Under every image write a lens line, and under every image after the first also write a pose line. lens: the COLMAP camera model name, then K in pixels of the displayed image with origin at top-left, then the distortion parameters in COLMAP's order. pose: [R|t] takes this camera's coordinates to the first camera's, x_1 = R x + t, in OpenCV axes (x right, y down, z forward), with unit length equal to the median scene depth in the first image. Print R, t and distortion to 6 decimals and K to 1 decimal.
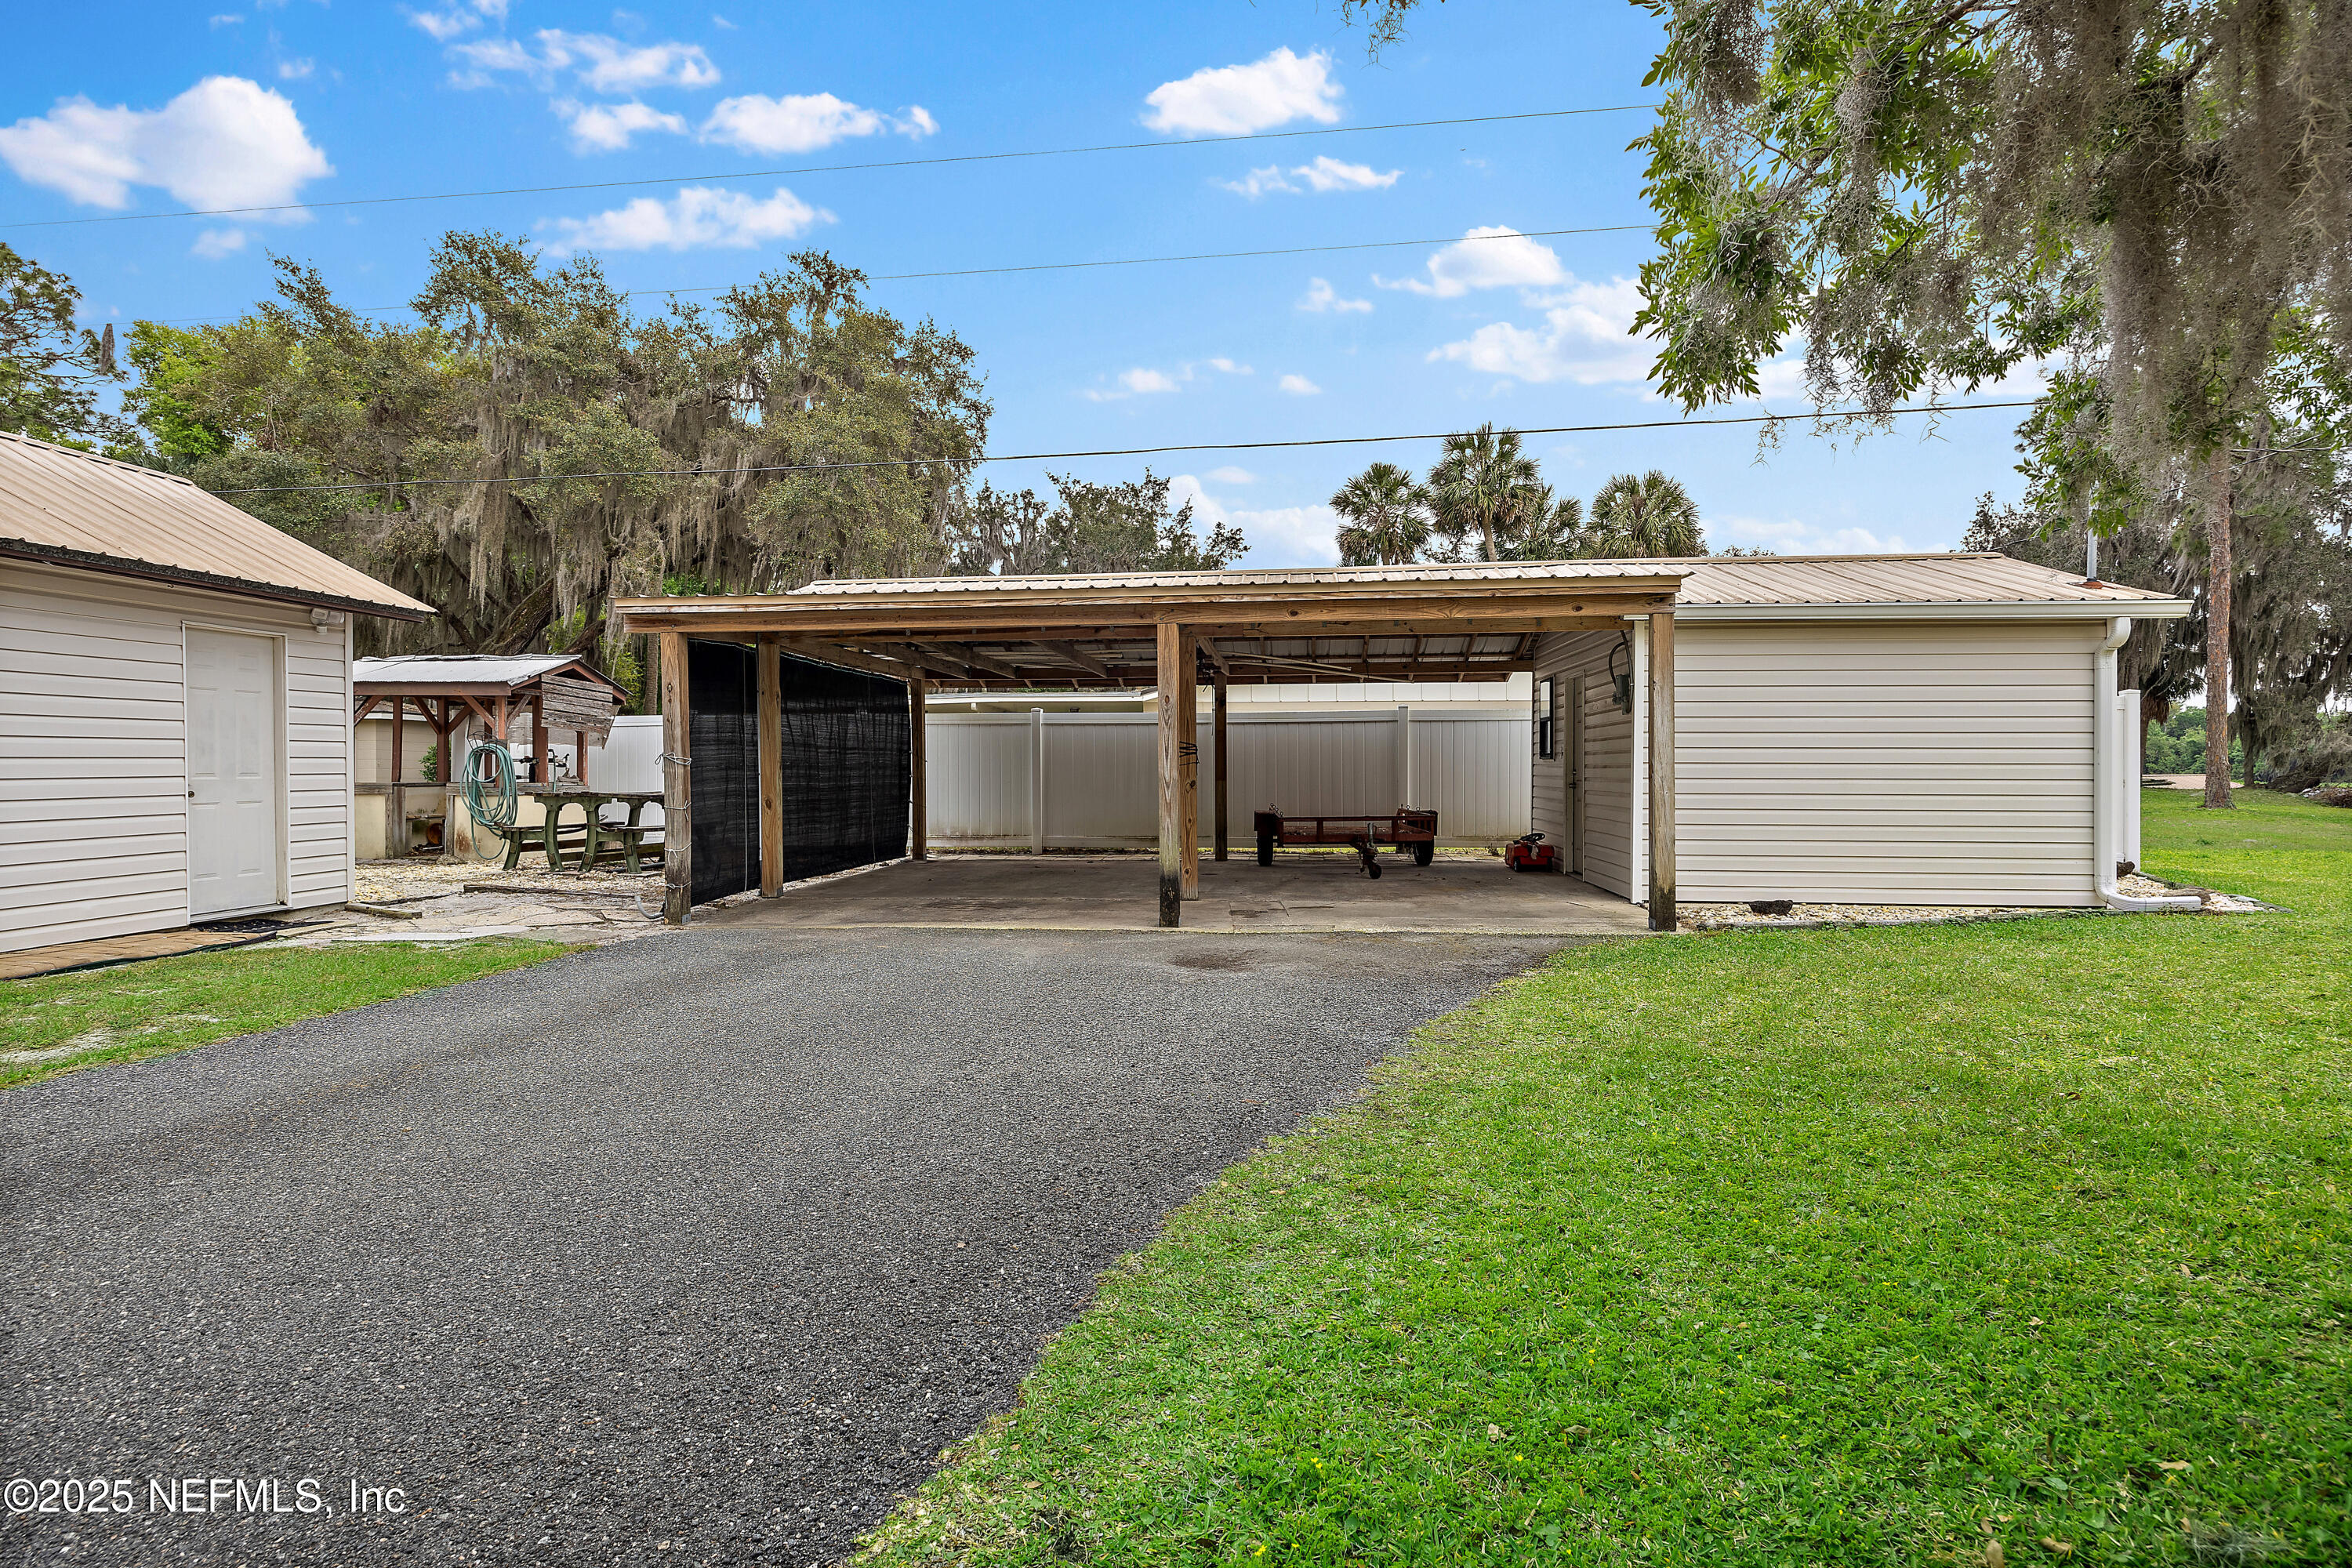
lens RADIAL K [[1171.1, 0, 1176.0], [0, 1171.1, 784.0], [0, 0, 1]] dist [0.005186, -0.013030]
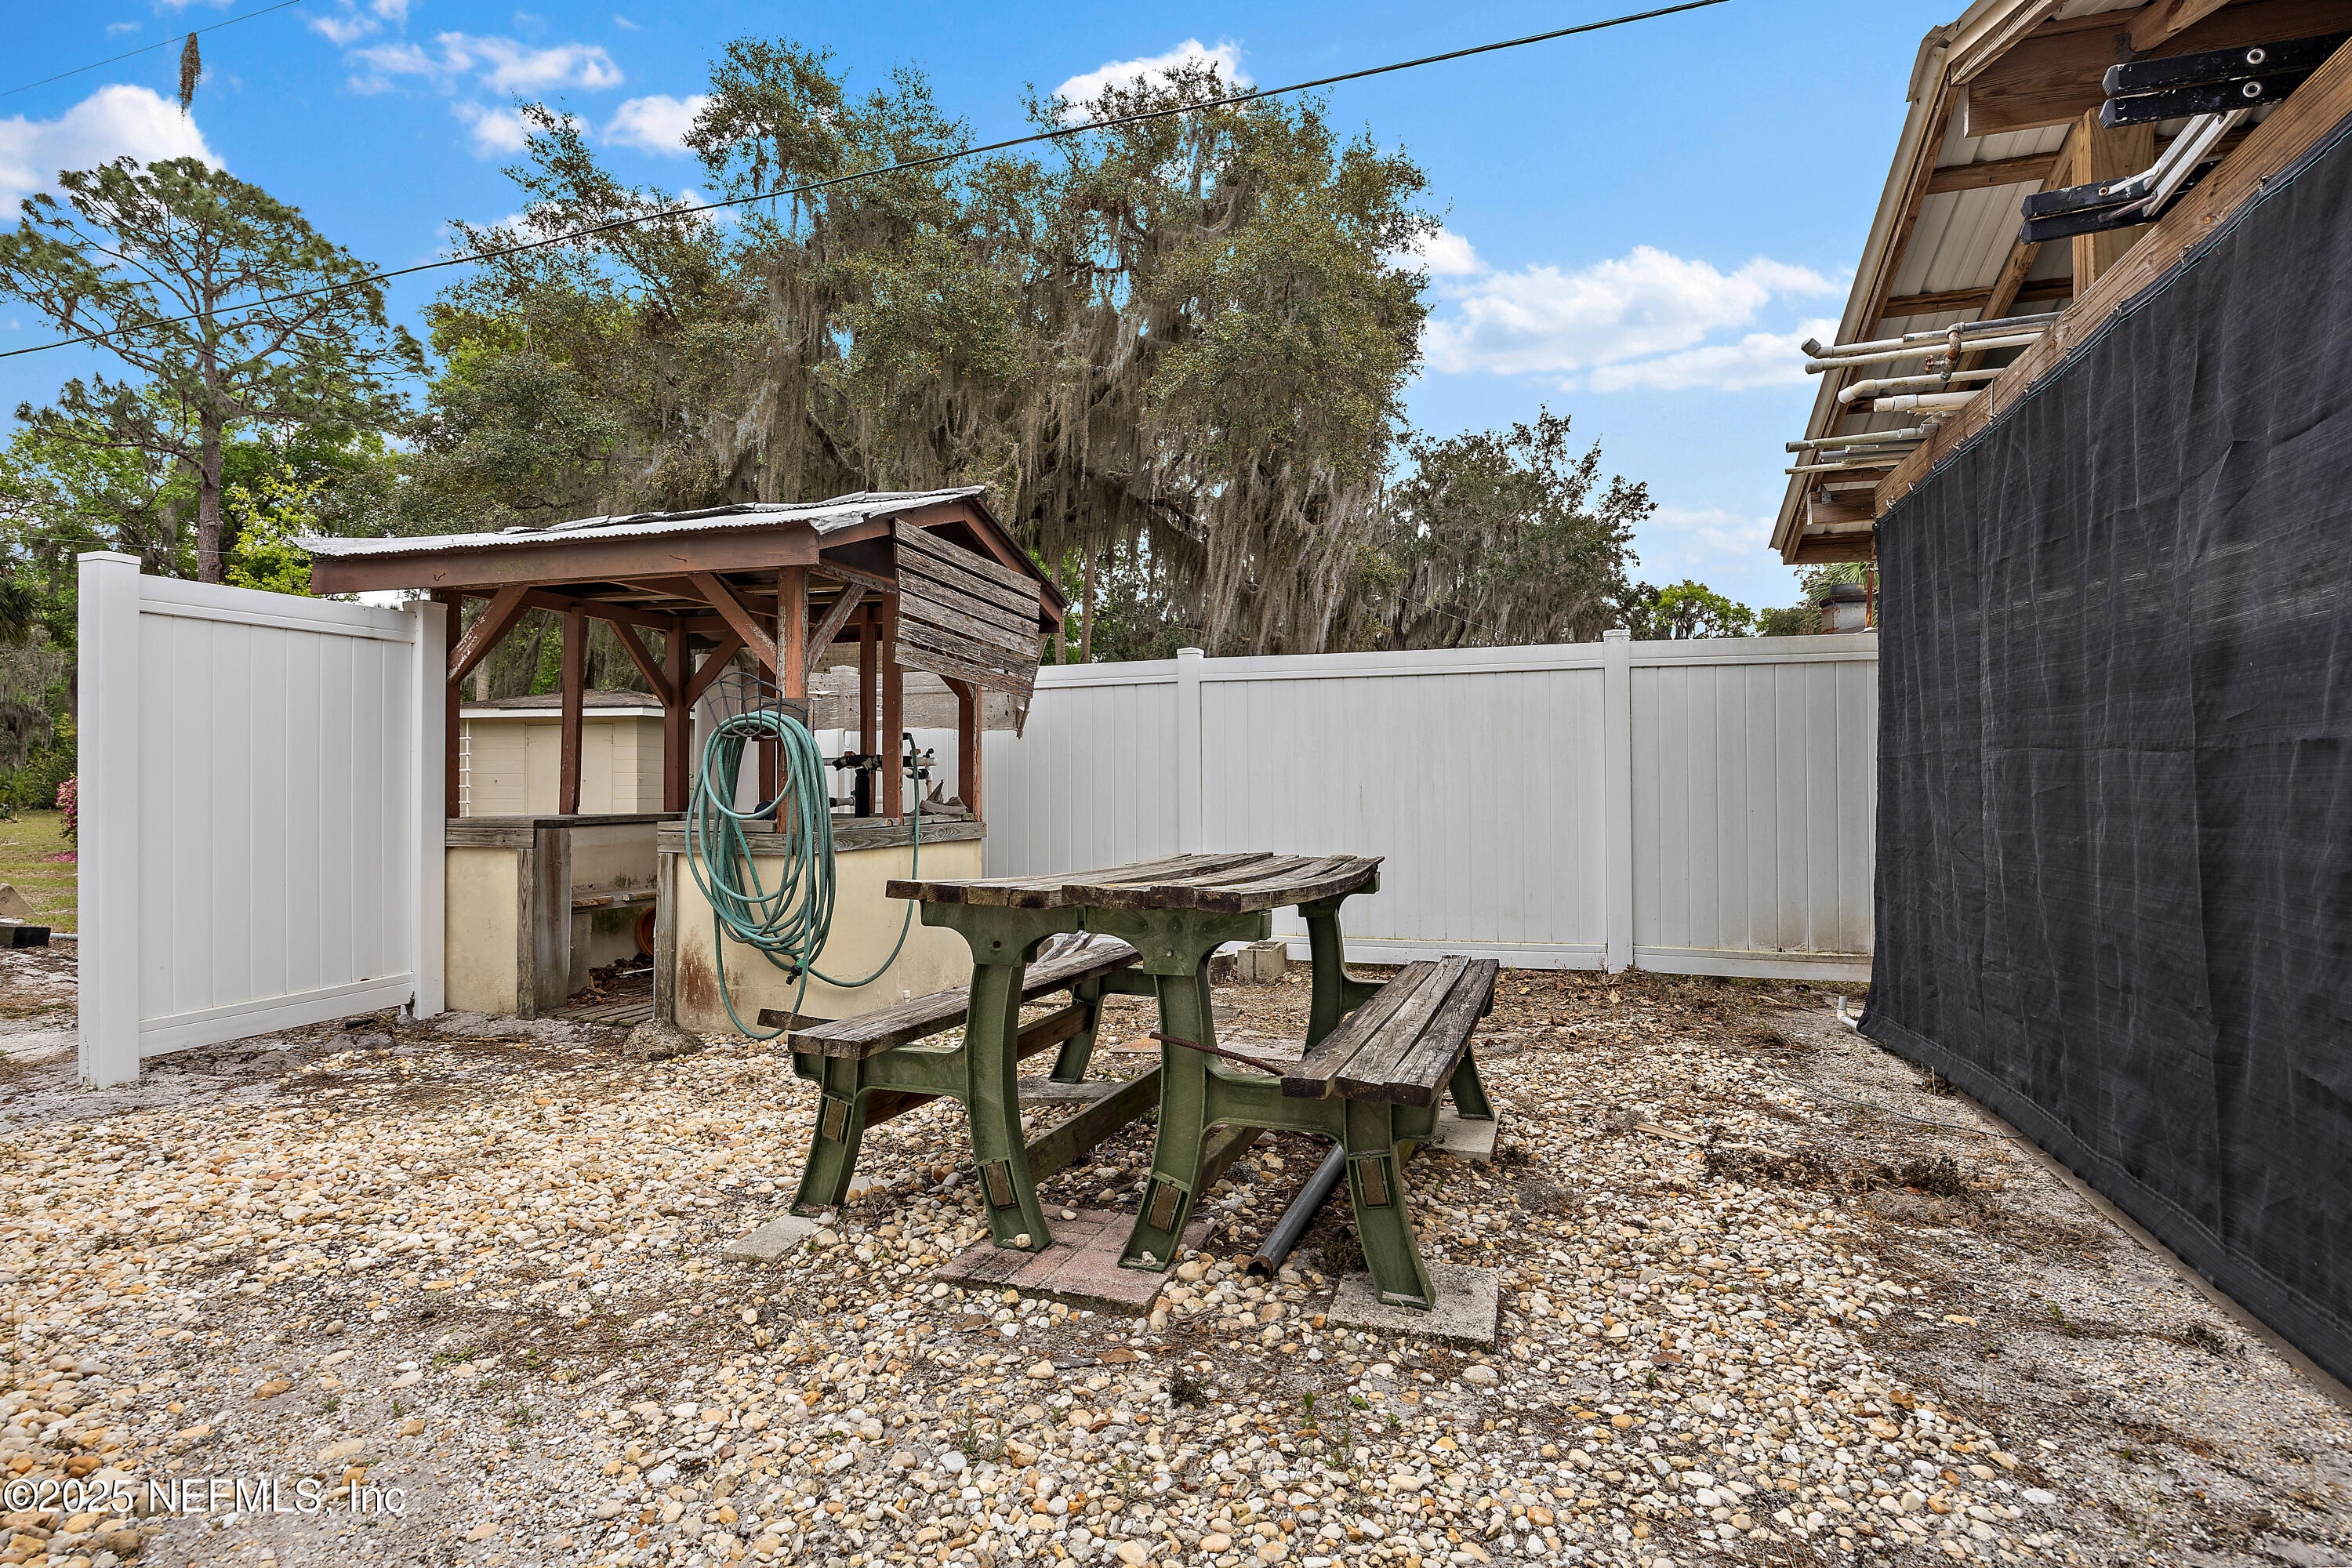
lens RADIAL K [[1171.1, 0, 1176.0], [0, 1171.1, 784.0], [0, 0, 1]] dist [0.005186, -0.013030]
pose [[0.977951, -0.001601, -0.208827, -0.200921], [-0.001366, 0.999900, -0.014063, -0.003776], [0.208829, 0.014038, 0.977851, 0.350273]]
